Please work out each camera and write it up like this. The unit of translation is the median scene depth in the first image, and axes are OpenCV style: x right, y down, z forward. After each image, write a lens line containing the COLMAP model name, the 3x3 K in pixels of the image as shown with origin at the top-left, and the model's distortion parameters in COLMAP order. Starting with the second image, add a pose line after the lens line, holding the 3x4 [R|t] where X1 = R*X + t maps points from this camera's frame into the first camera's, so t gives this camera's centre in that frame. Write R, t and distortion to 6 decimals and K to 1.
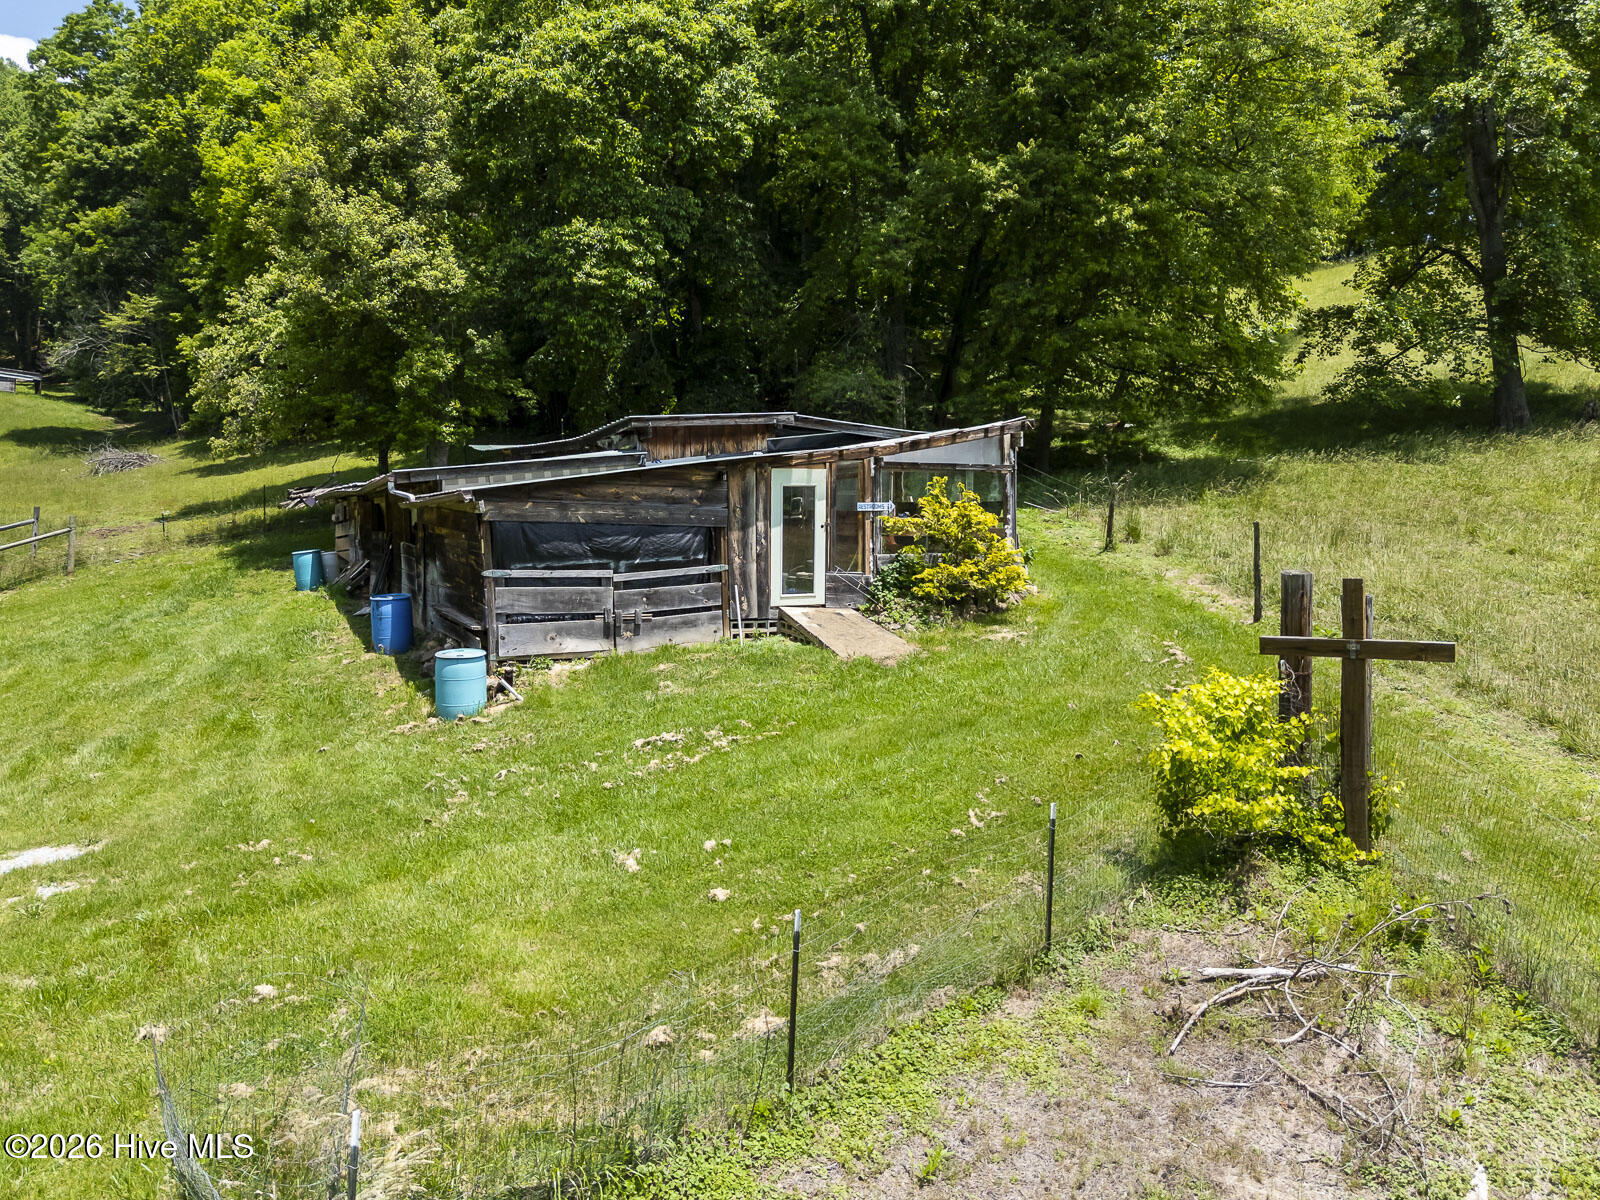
lens RADIAL K [[1230.6, 0, 807.6], [0, 1230.6, 537.3], [0, 0, 1]] dist [0.068483, -0.058423]
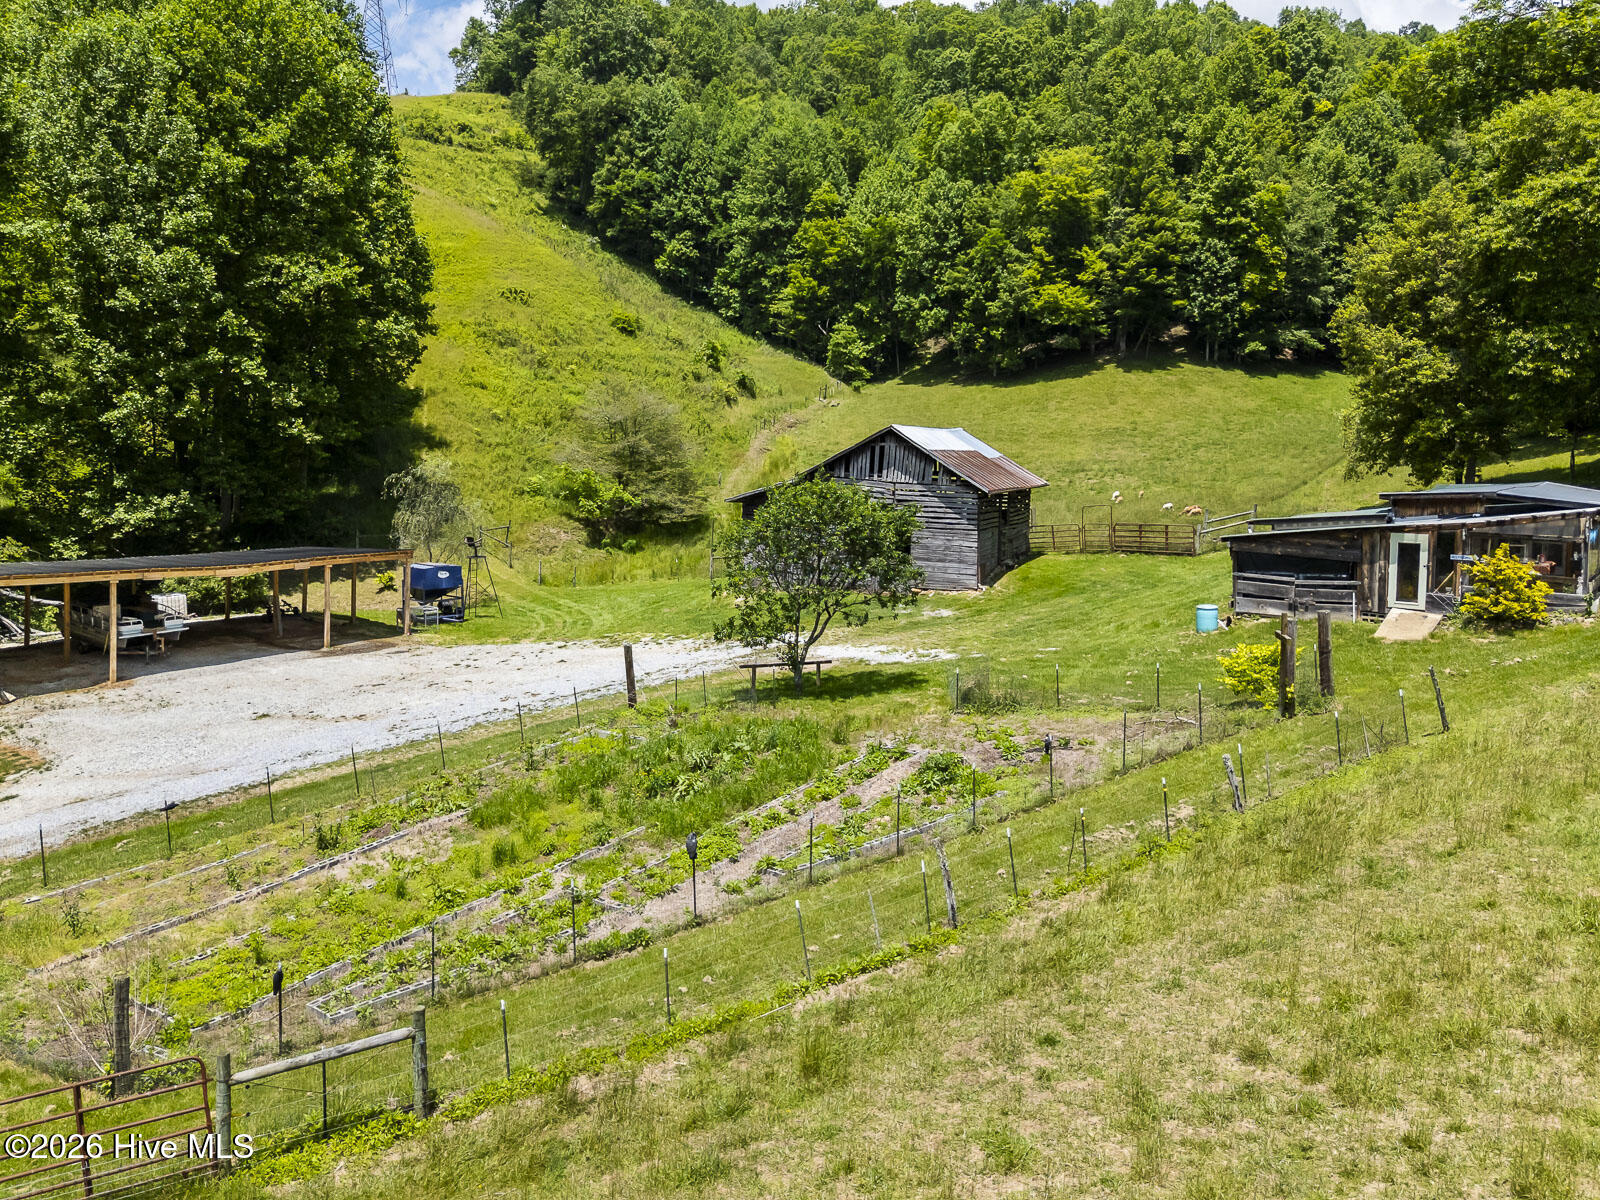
lens RADIAL K [[1227.1, 0, 768.8], [0, 1227.1, 559.2], [0, 0, 1]] dist [0.025759, -0.001686]
pose [[0.404797, 0.094637, -0.909496, 0.805328], [-0.027074, 0.995434, 0.091529, -0.100965], [0.914005, -0.012427, 0.405511, -0.384108]]
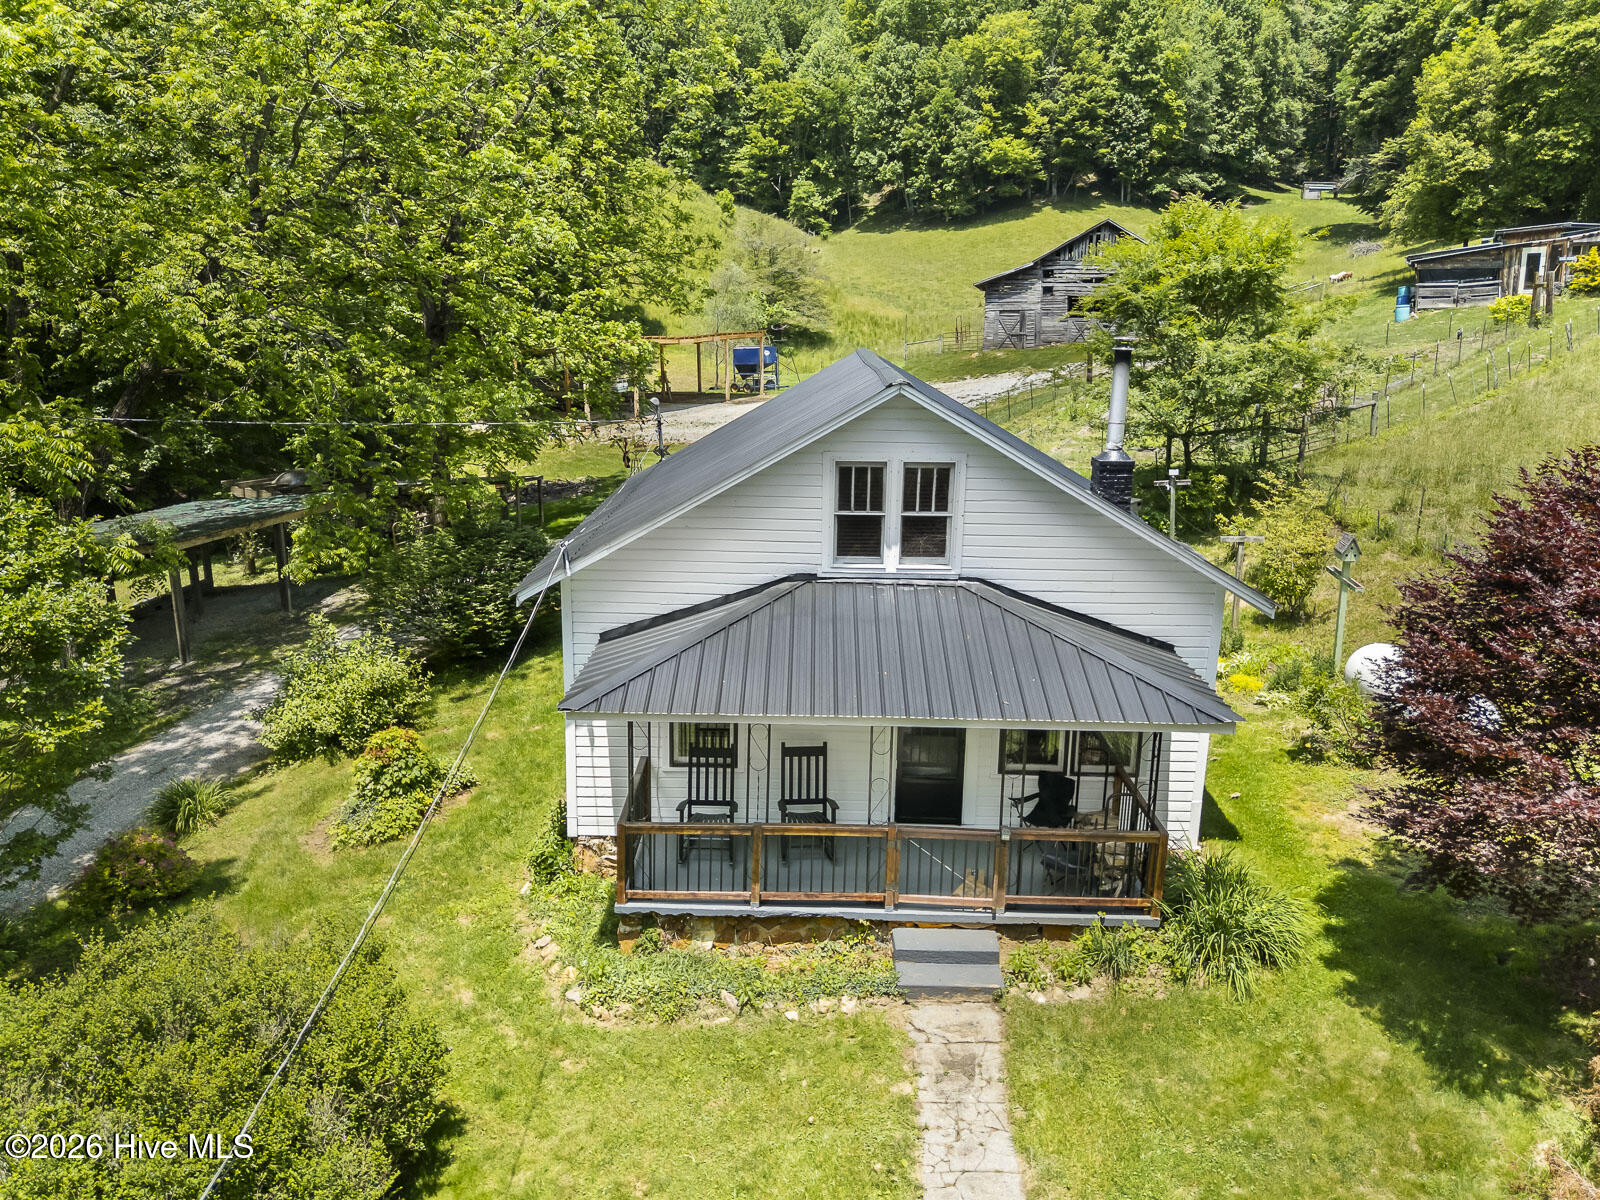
lens RADIAL K [[1159.3, 0, 799.5], [0, 1159.3, 590.3], [0, 0, 1]] dist [0.050743, -0.021288]
pose [[0.565178, 0.174929, -0.806210, 0.935456], [0.016068, 0.974741, 0.222760, 0.057775], [0.824813, -0.138853, 0.548091, -1.413639]]
